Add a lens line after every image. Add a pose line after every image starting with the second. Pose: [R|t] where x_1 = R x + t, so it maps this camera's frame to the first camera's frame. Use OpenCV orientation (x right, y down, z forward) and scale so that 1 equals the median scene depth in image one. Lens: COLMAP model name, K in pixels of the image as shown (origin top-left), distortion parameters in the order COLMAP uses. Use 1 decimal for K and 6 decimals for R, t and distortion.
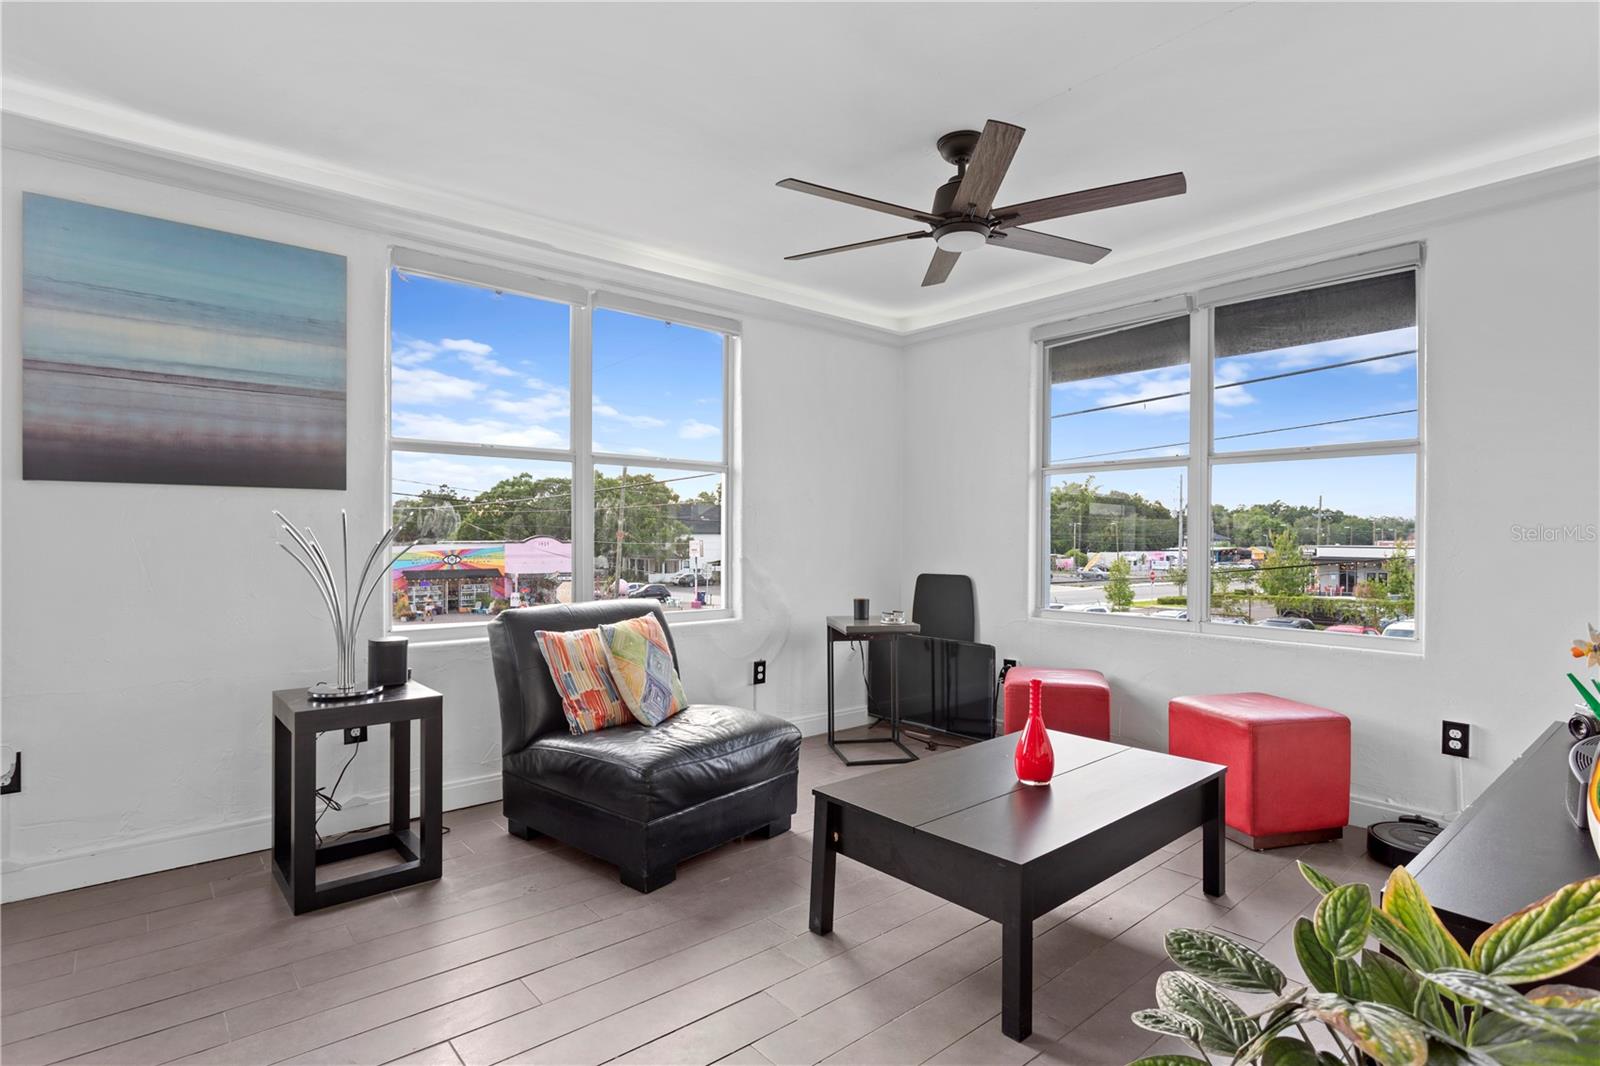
lens RADIAL K [[807.9, 0, 801.4], [0, 807.9, 534.9], [0, 0, 1]] dist [-0.005920, 0.004026]
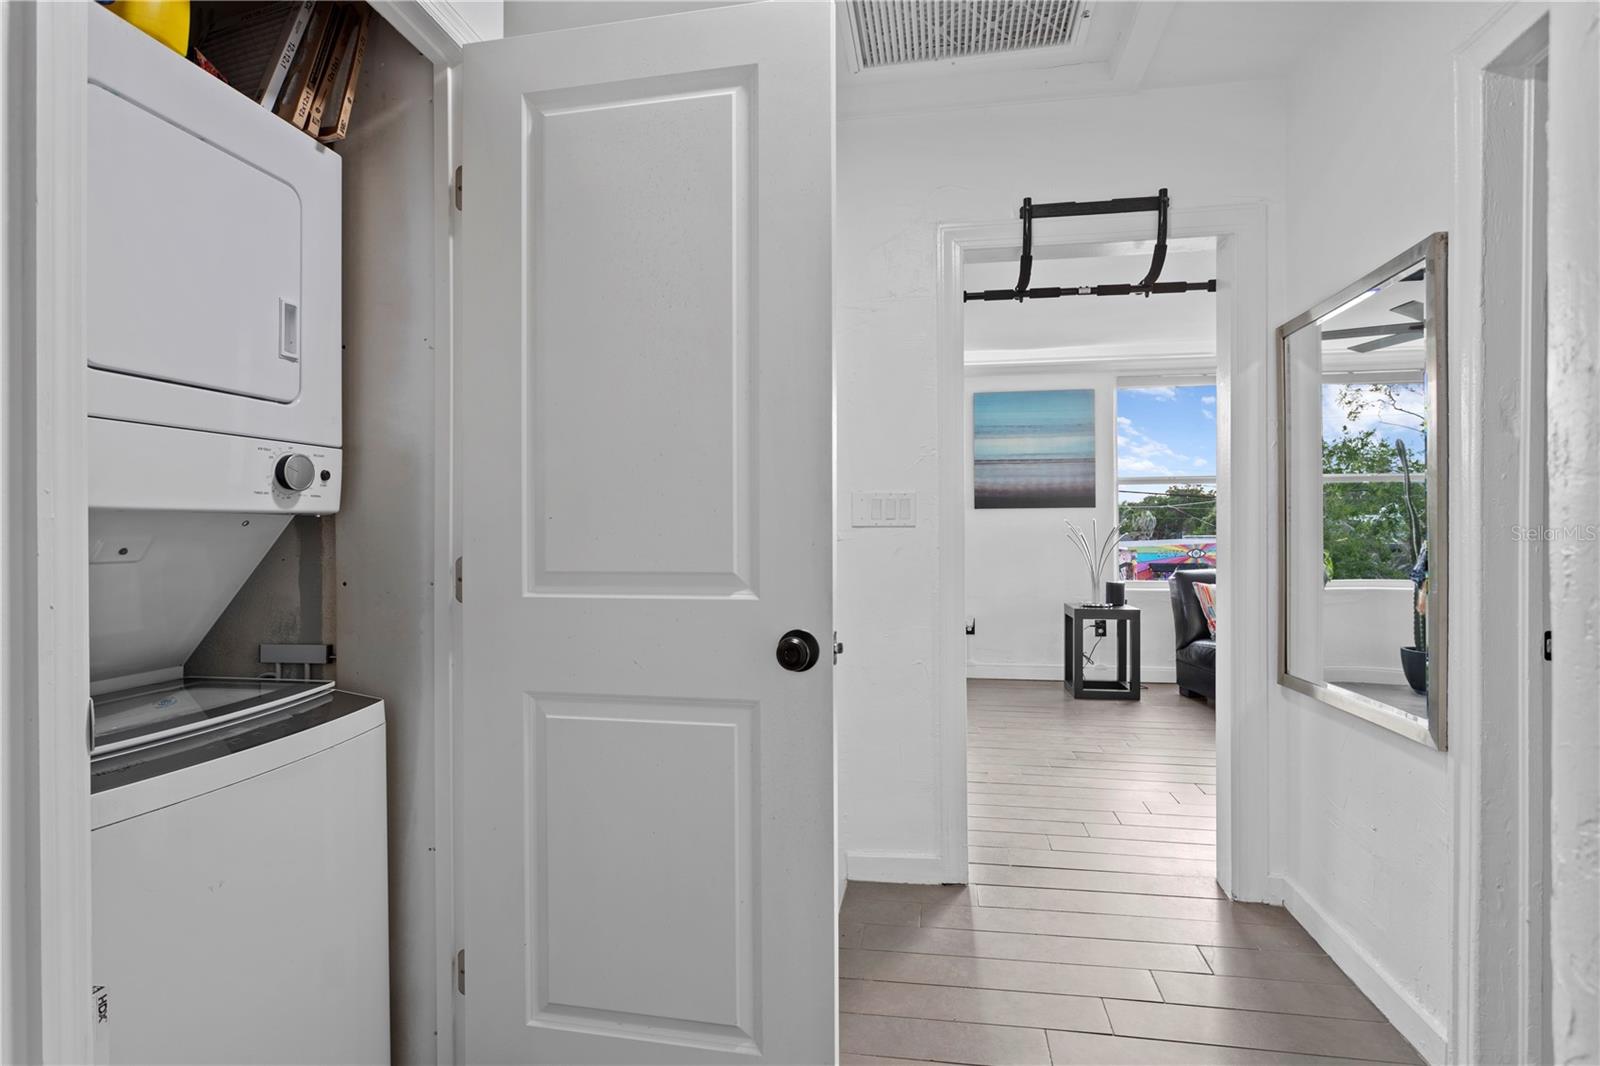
lens RADIAL K [[807.9, 0, 802.2], [0, 807.9, 535.6], [0, 0, 1]] dist [-0.005920, 0.004026]
pose [[0.647570, -0.002842, -0.762001, 0.503552], [0.007988, 0.999963, 0.003059, 0.001672], [0.761964, -0.008068, 0.647569, -0.874059]]
